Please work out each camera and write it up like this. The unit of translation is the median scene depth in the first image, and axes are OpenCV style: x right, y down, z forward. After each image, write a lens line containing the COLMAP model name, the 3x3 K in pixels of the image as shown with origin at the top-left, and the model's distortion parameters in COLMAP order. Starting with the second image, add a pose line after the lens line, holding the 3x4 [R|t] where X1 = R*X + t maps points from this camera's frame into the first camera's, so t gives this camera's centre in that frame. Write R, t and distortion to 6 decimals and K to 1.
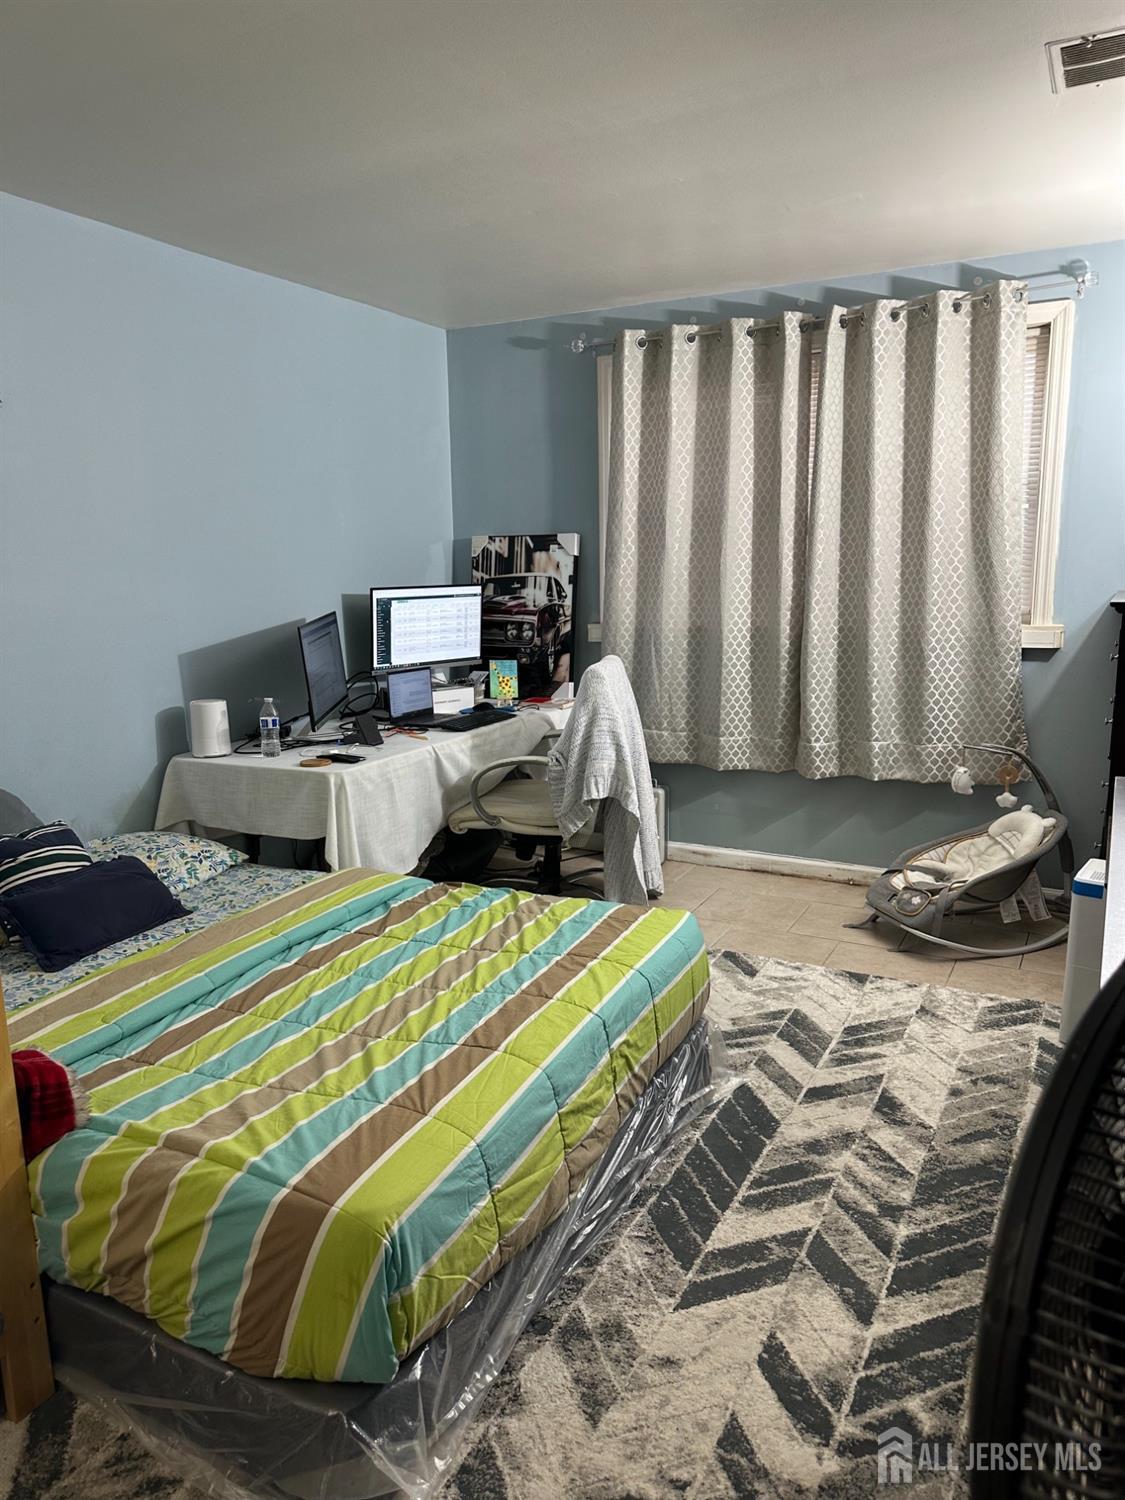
lens RADIAL K [[1051.8, 0, 539.8], [0, 1051.8, 767.3], [0, 0, 1]] dist [0.143345, -0.249737]
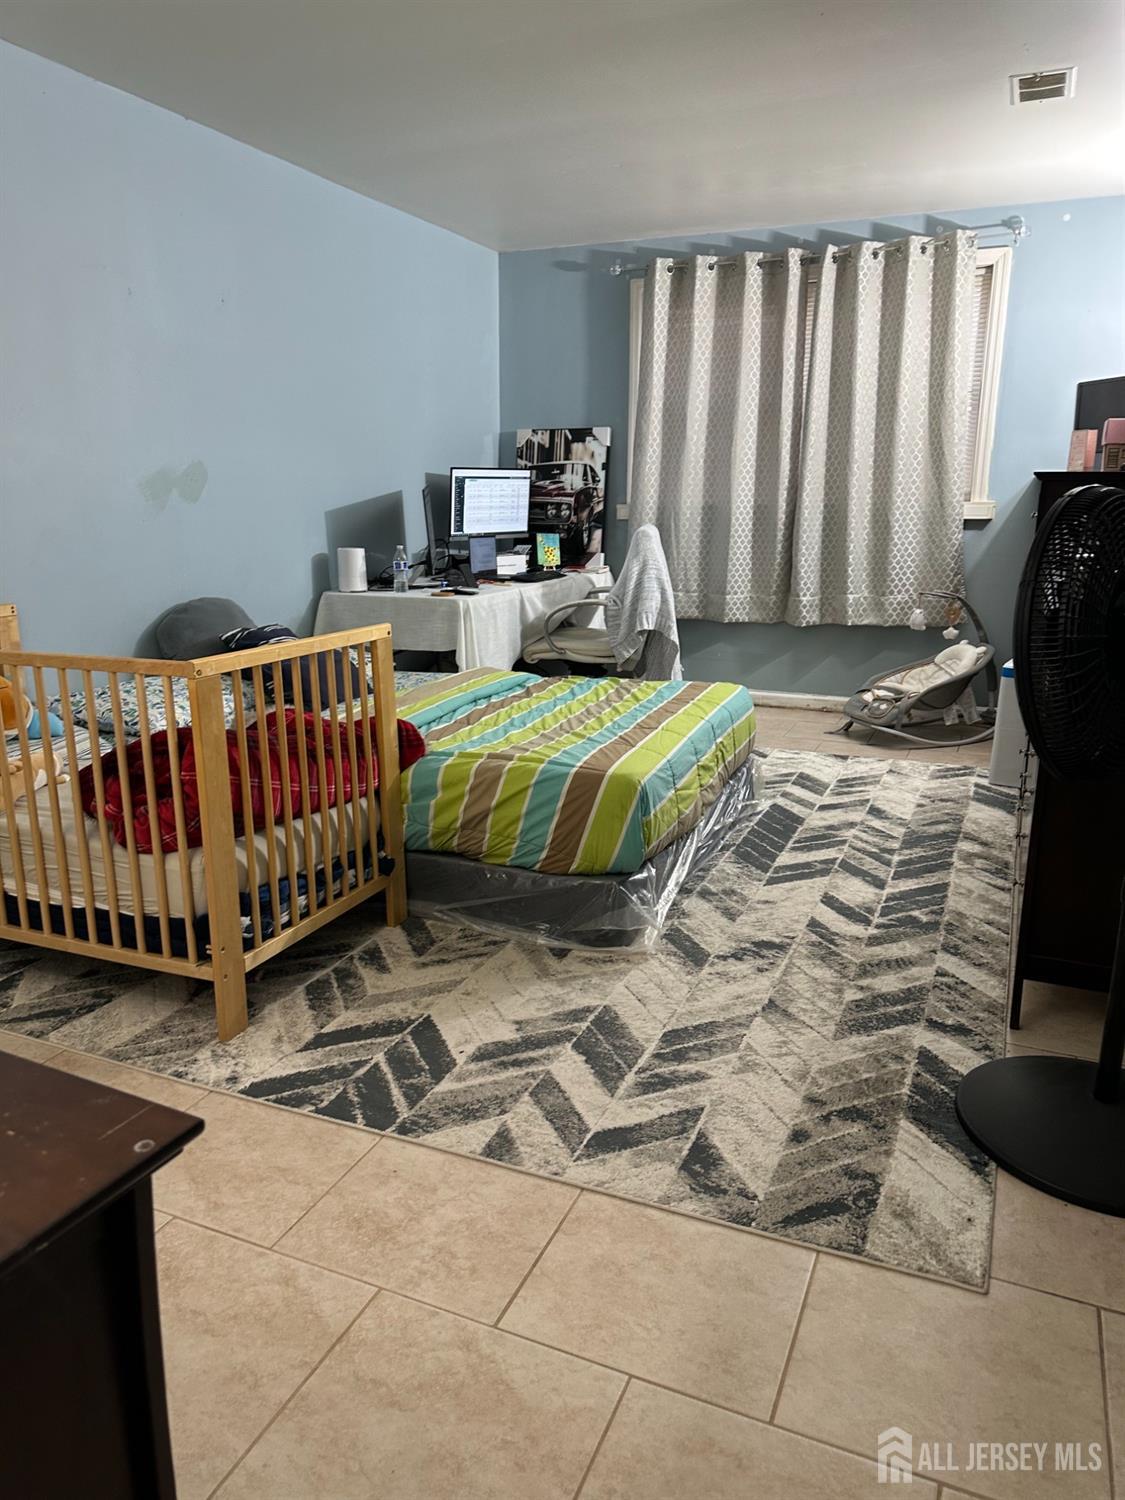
lens RADIAL K [[1020.1, 0, 552.9], [0, 1020.1, 747.5], [0, 0, 1]] dist [0.125574, -0.204352]
pose [[0.997454, -0.001603, 0.071300, -0.137744], [-0.002647, 0.998226, 0.059473, 0.090675], [-0.071269, -0.059510, 0.995680, -0.235598]]
